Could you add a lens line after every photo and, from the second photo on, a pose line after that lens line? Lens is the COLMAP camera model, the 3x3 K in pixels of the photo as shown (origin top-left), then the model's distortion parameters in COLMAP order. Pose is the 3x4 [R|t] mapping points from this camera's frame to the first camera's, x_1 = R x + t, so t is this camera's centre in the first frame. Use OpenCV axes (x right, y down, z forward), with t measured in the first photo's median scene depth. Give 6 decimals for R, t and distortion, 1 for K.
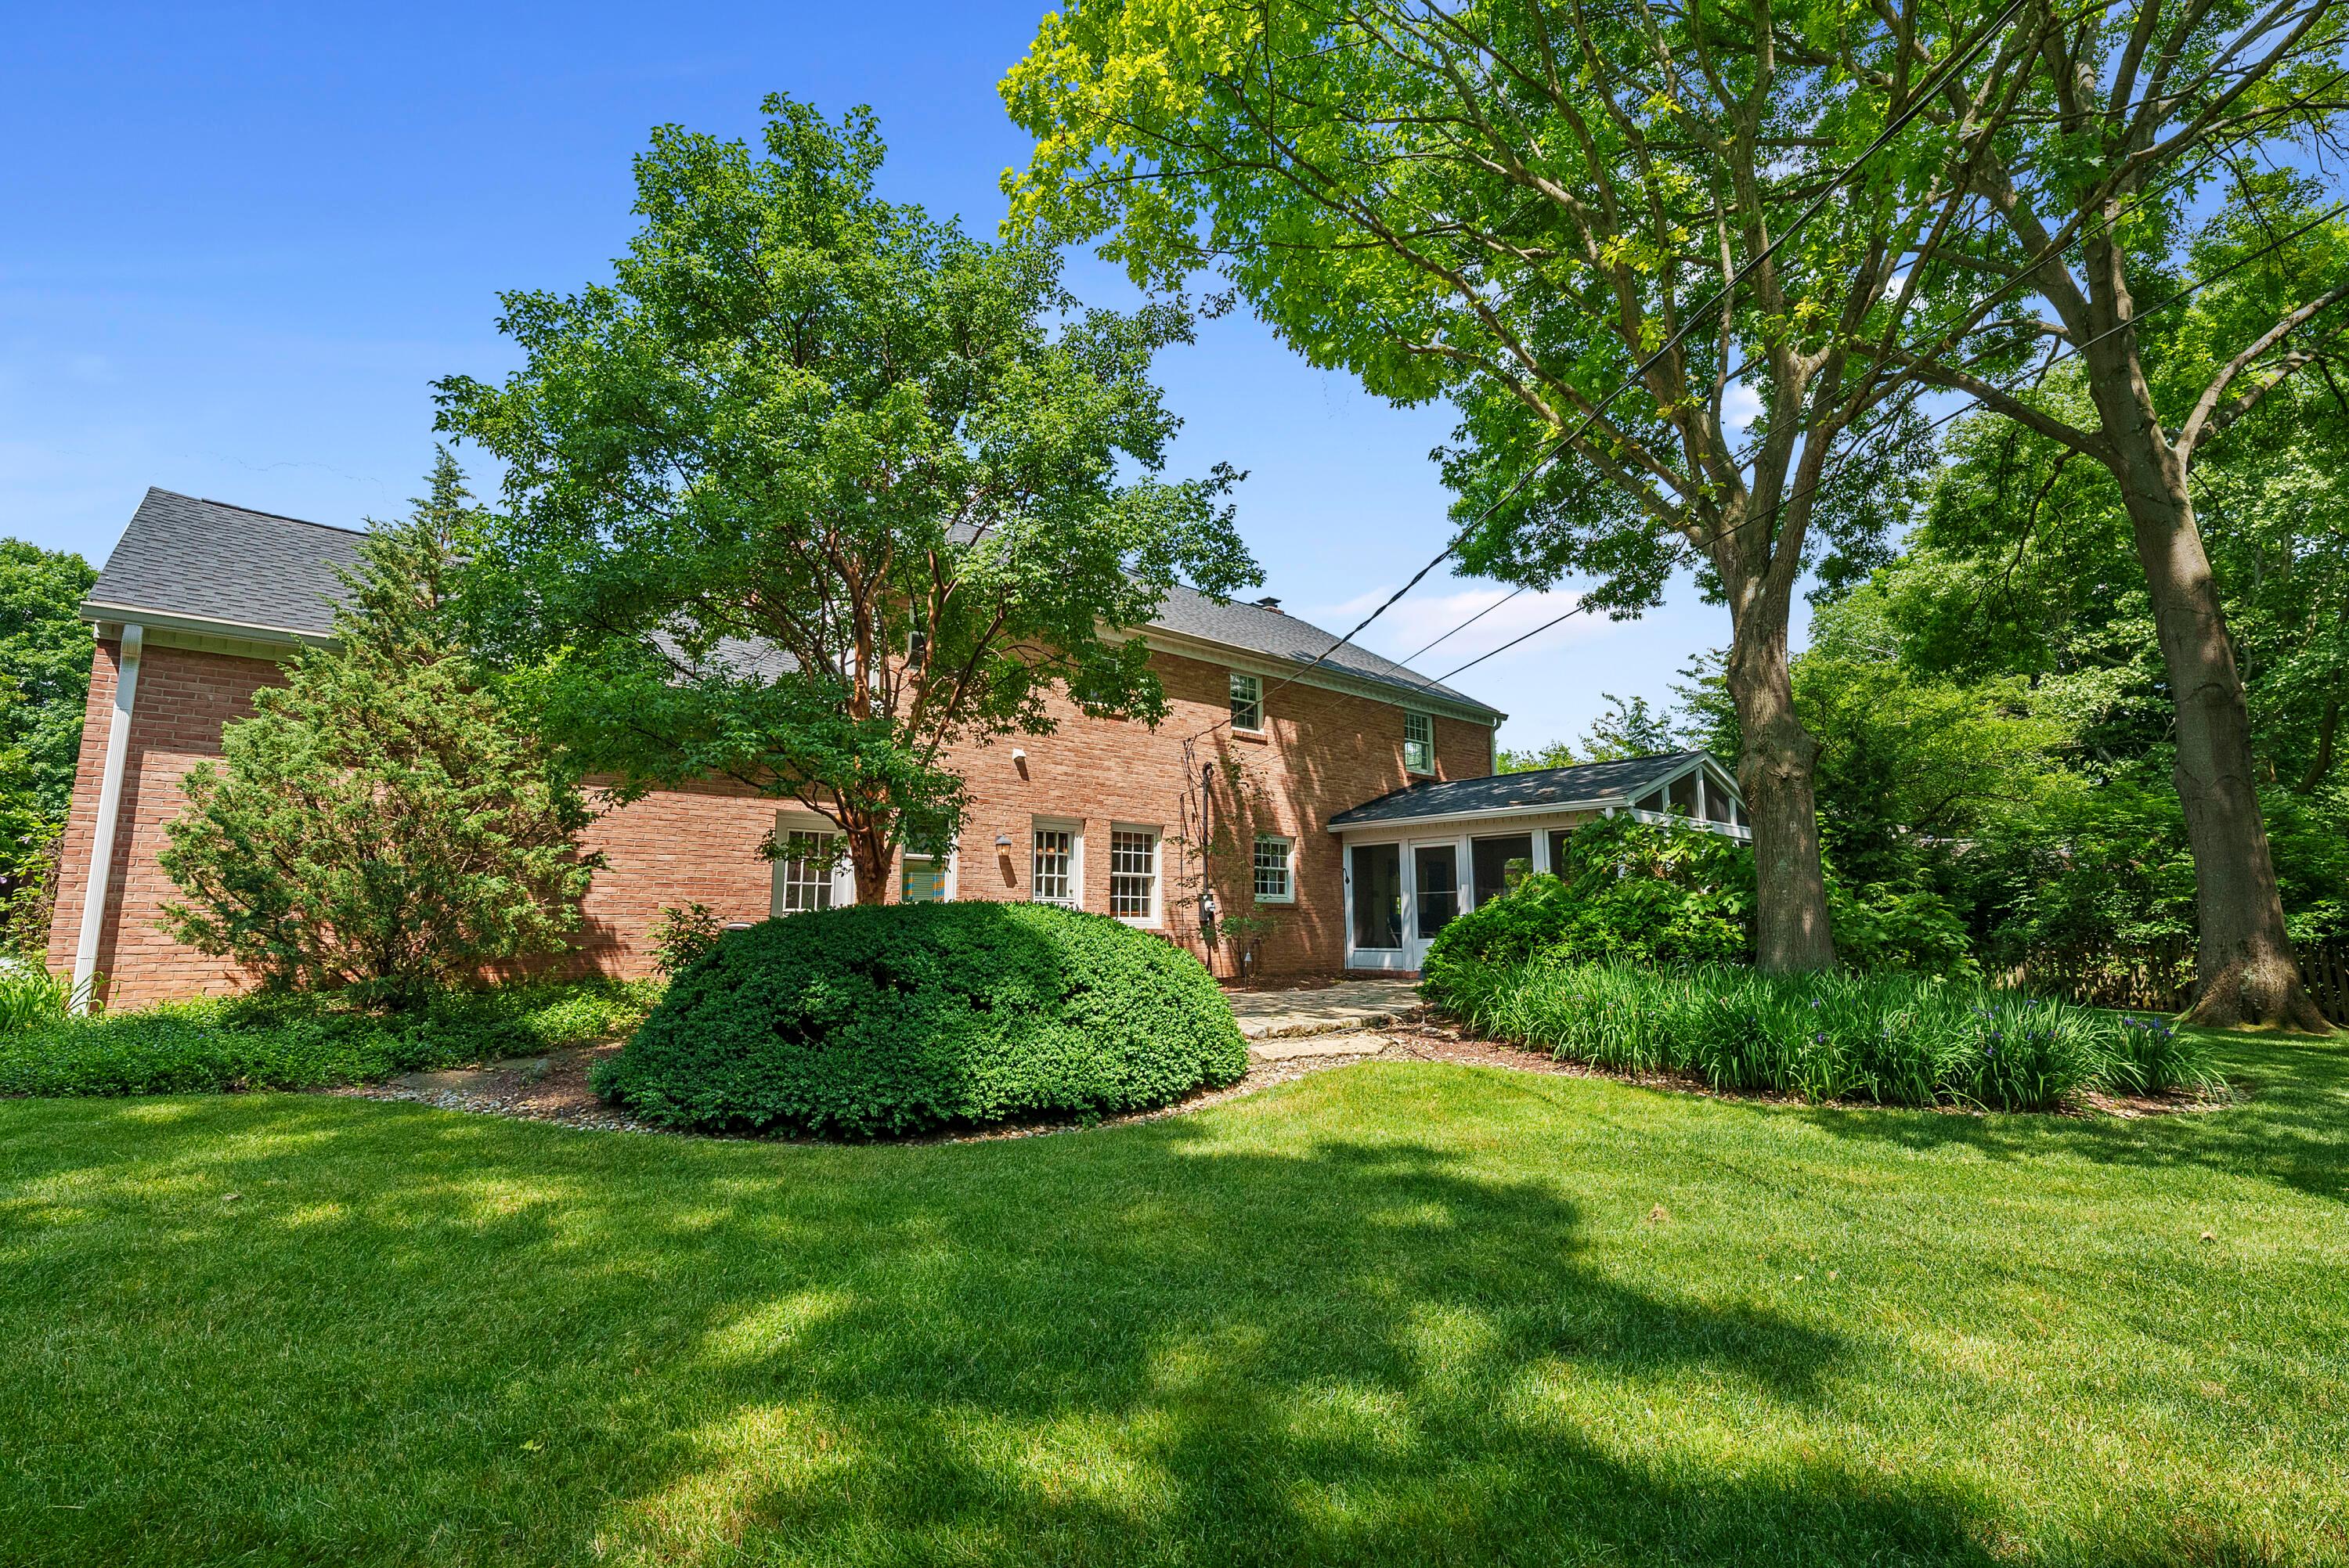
lens RADIAL K [[1083.7, 0, 1177.2], [0, 1083.7, 771.2], [0, 0, 1]] dist [0.002302, 0.000305]
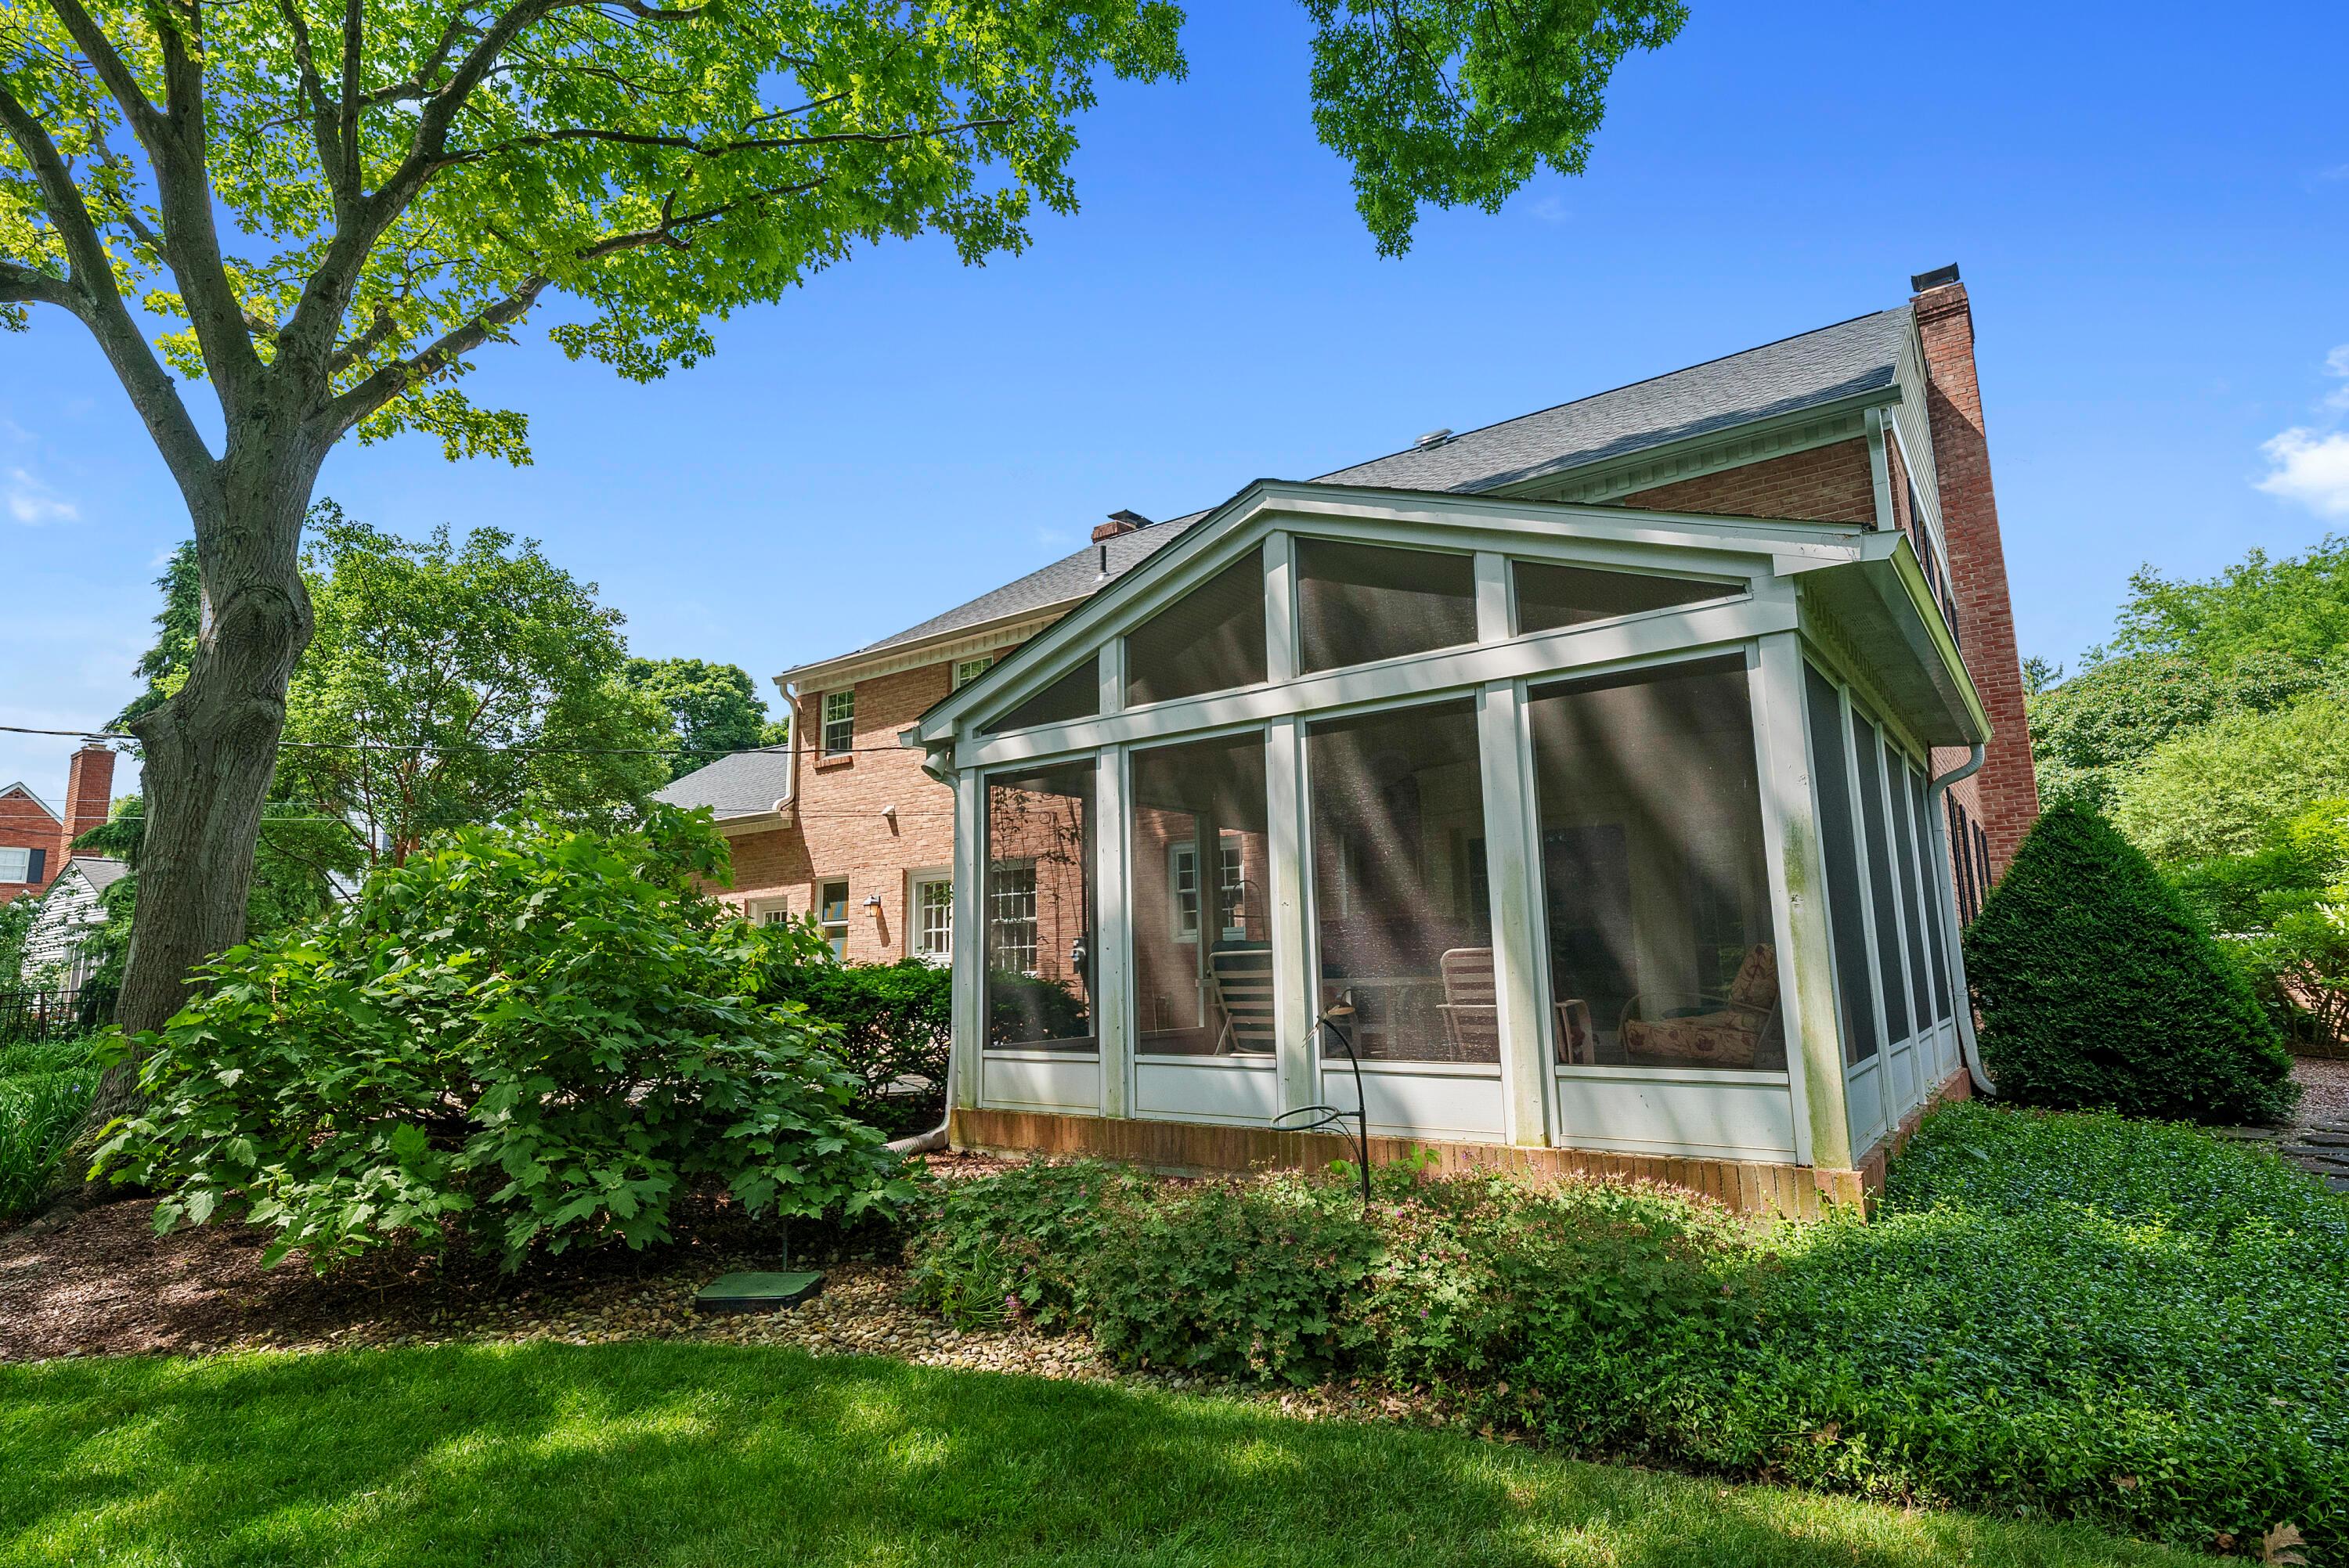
lens RADIAL K [[1206.2, 0, 1171.3], [0, 1206.2, 791.6], [0, 0, 1]] dist [-0.000917, -0.000012]
pose [[0.205935, -0.148798, -0.967187, 0.793193], [0.170027, 0.978779, -0.114379, 0.111446], [0.963681, -0.140893, 0.226865, 0.818983]]
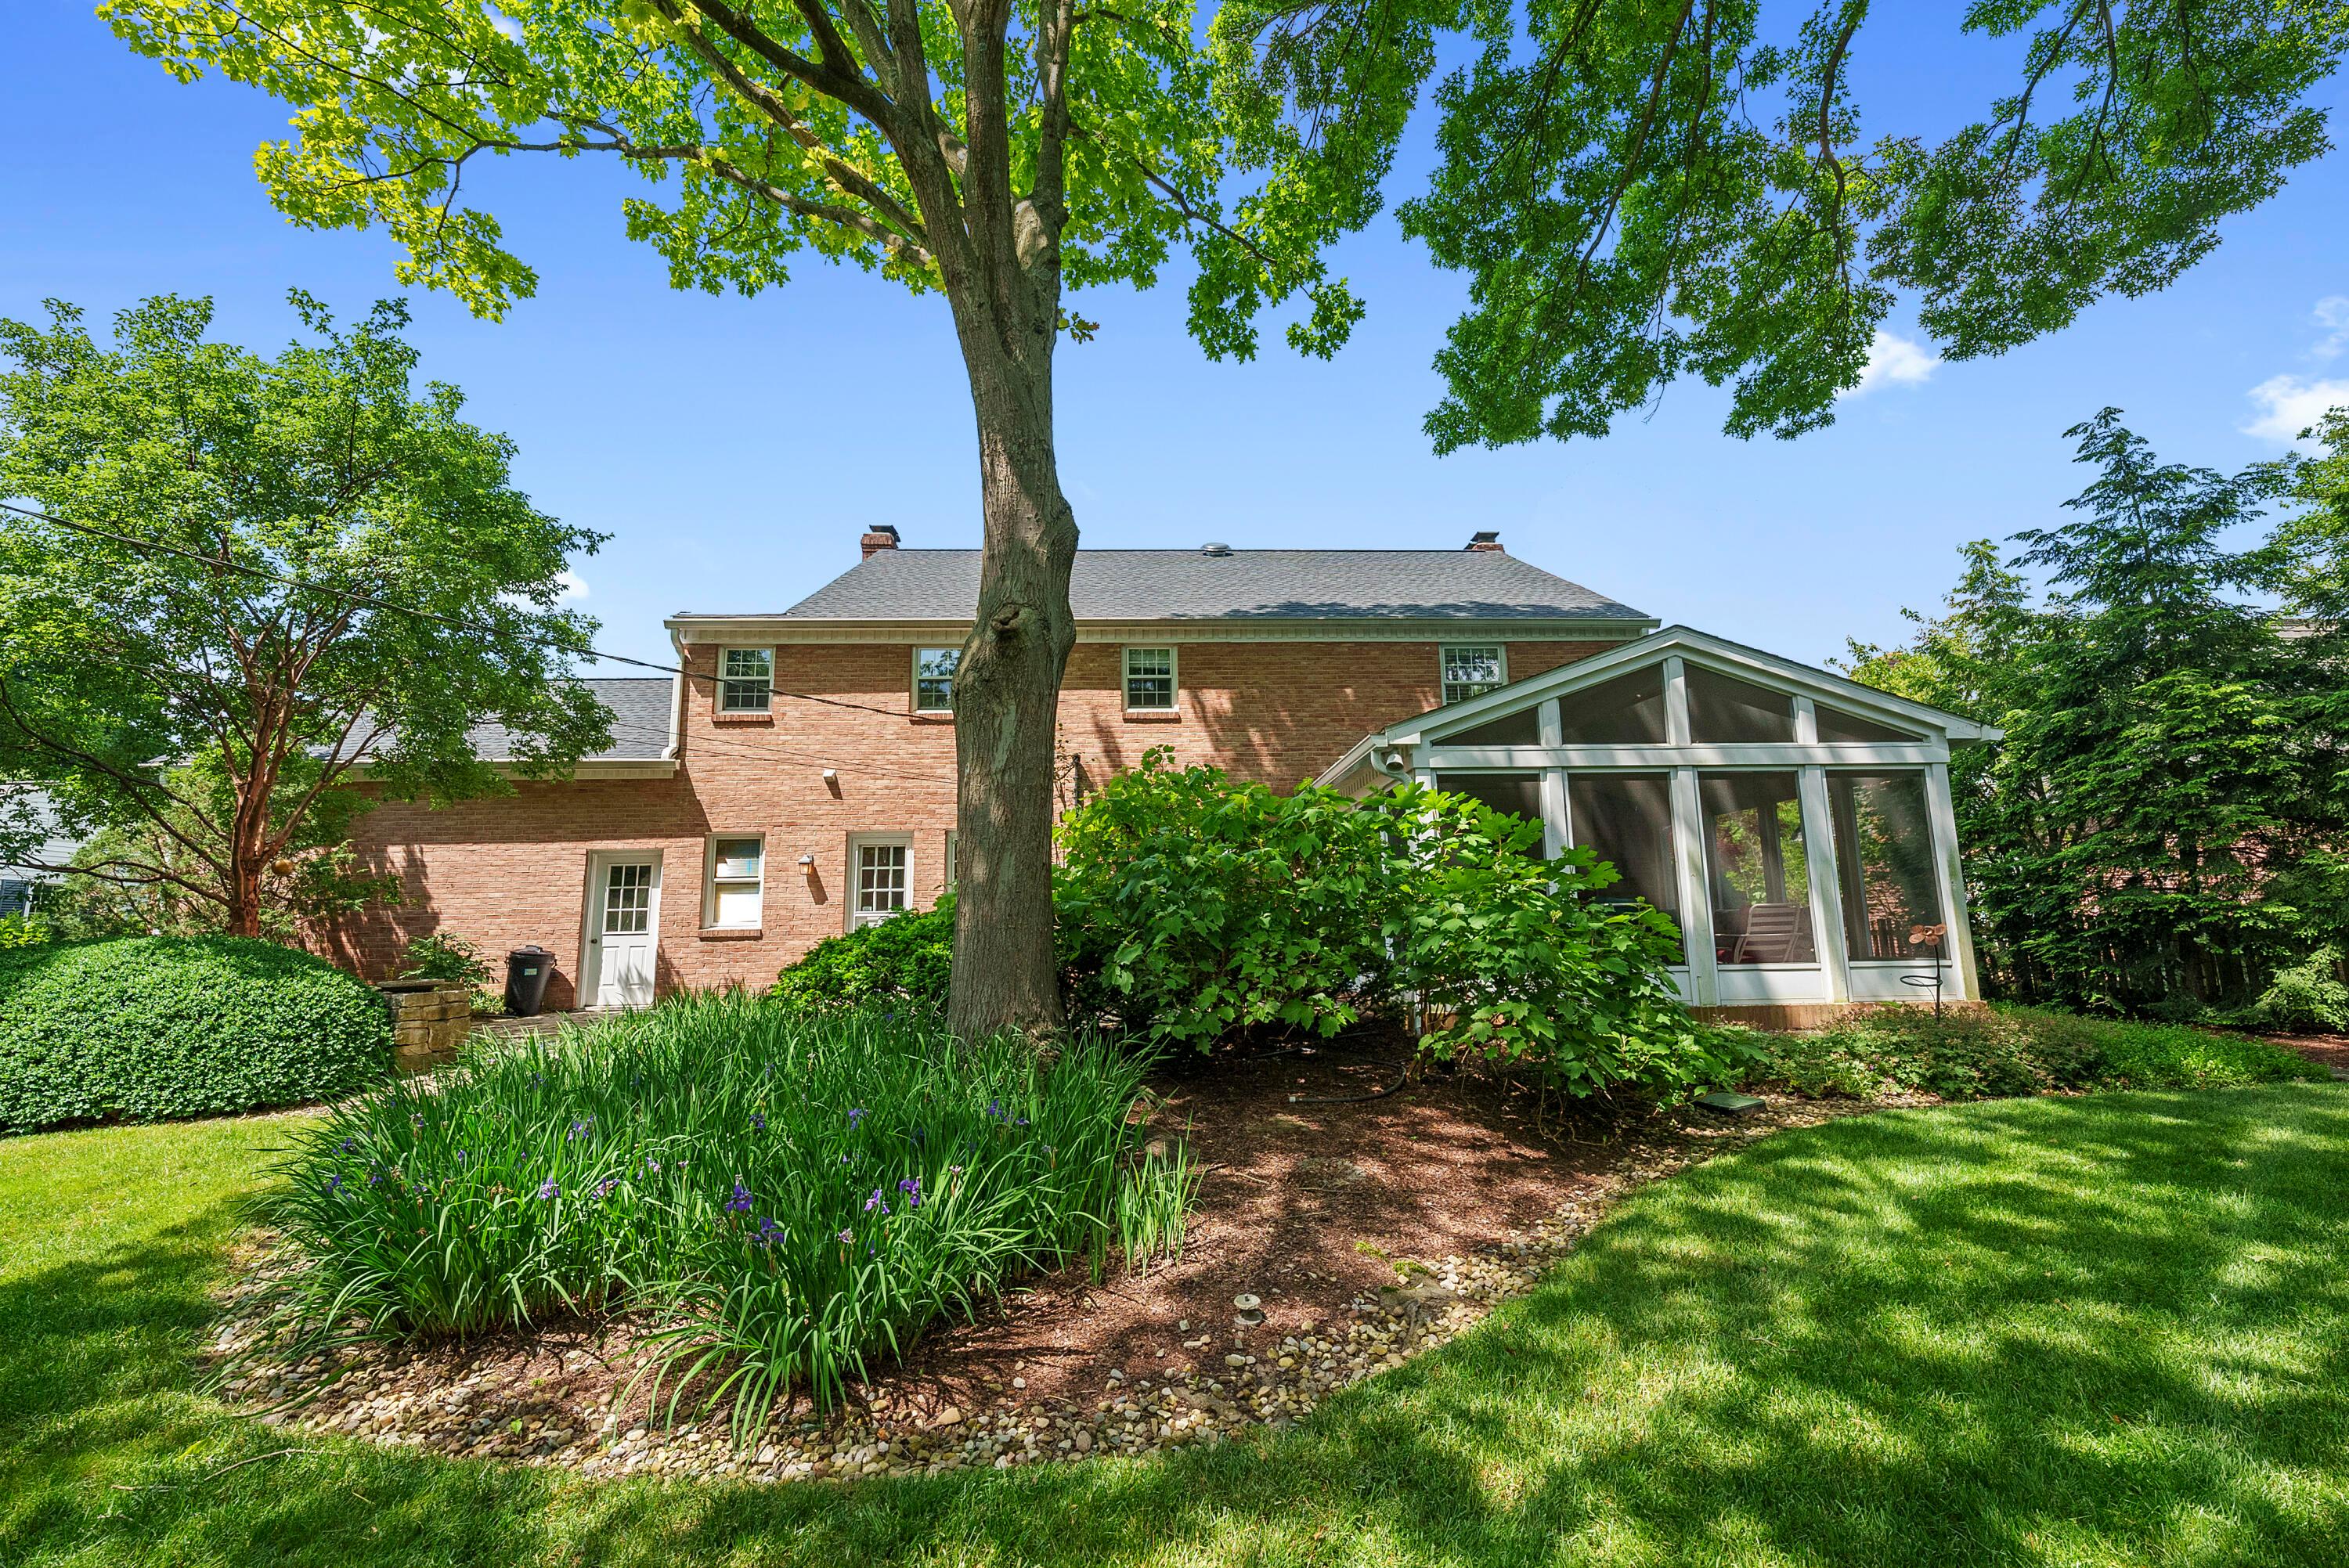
lens RADIAL K [[1011.4, 0, 1172.1], [0, 1011.4, 787.0], [0, 0, 1]] dist [0.002749, 0.000028]
pose [[0.776675, -0.108252, -0.620530, 0.571584], [0.111769, 0.993174, -0.033367, 0.052746], [0.619906, -0.043441, 0.783472, 0.368922]]
